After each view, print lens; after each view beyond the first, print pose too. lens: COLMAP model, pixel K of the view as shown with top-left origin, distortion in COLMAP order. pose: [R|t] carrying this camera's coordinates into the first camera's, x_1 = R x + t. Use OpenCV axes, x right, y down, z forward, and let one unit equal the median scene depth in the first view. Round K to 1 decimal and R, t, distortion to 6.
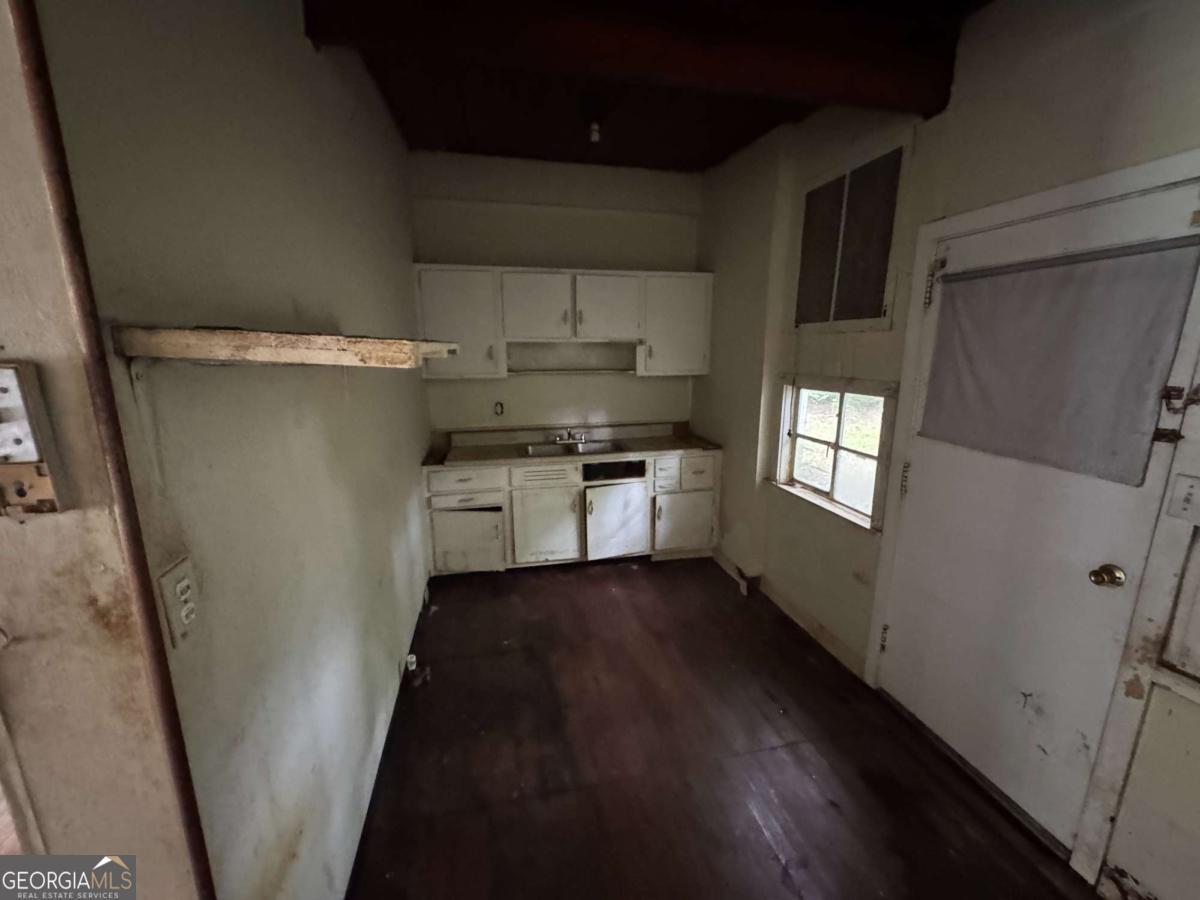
lens RADIAL K [[480.3, 0, 600.0], [0, 480.3, 450.0], [0, 0, 1]] dist [0.000560, -0.000033]
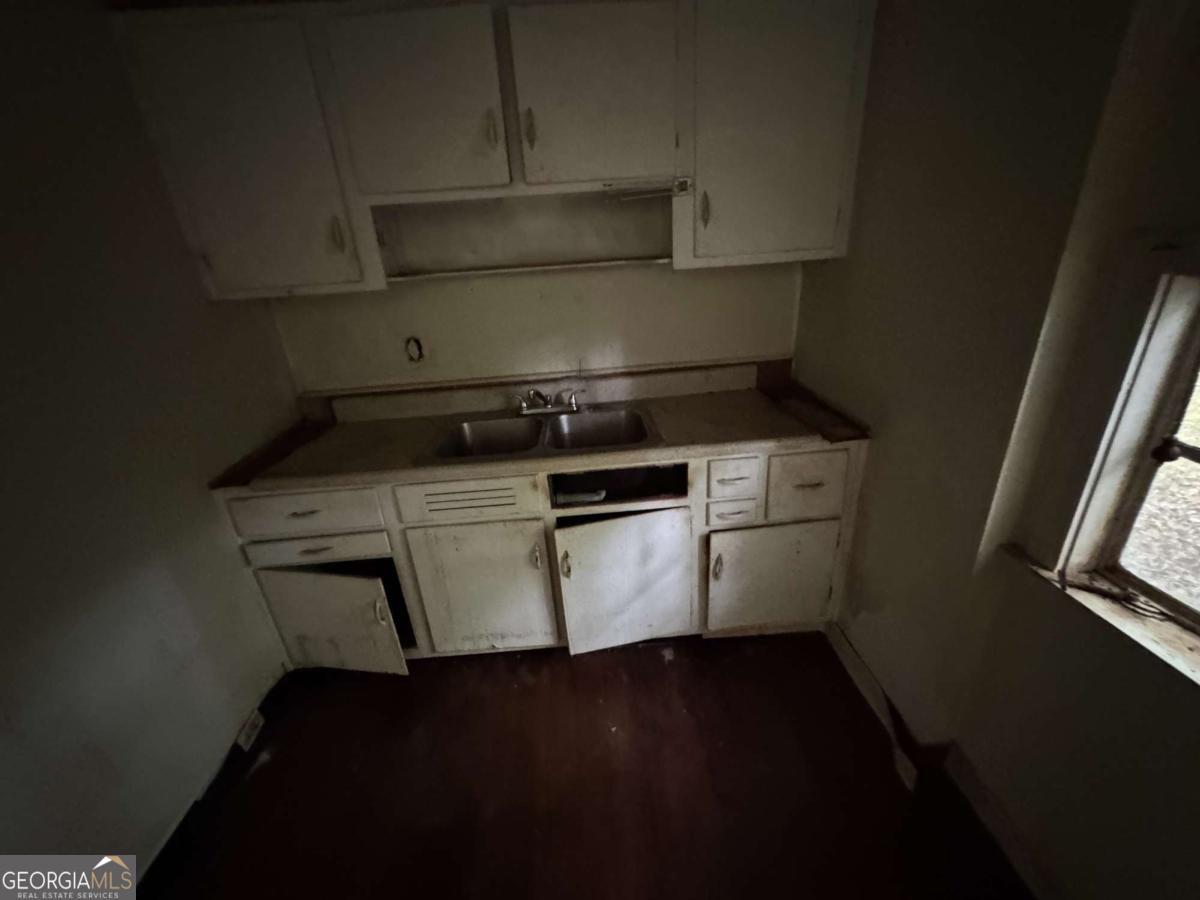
lens RADIAL K [[480.3, 0, 600.0], [0, 480.3, 450.0], [0, 0, 1]] dist [0.000560, -0.000033]
pose [[0.984023, 0.010452, -0.177734, 0.092690], [0.025054, 0.980213, 0.196355, -0.081829], [0.176269, -0.197670, 0.964290, 0.541961]]
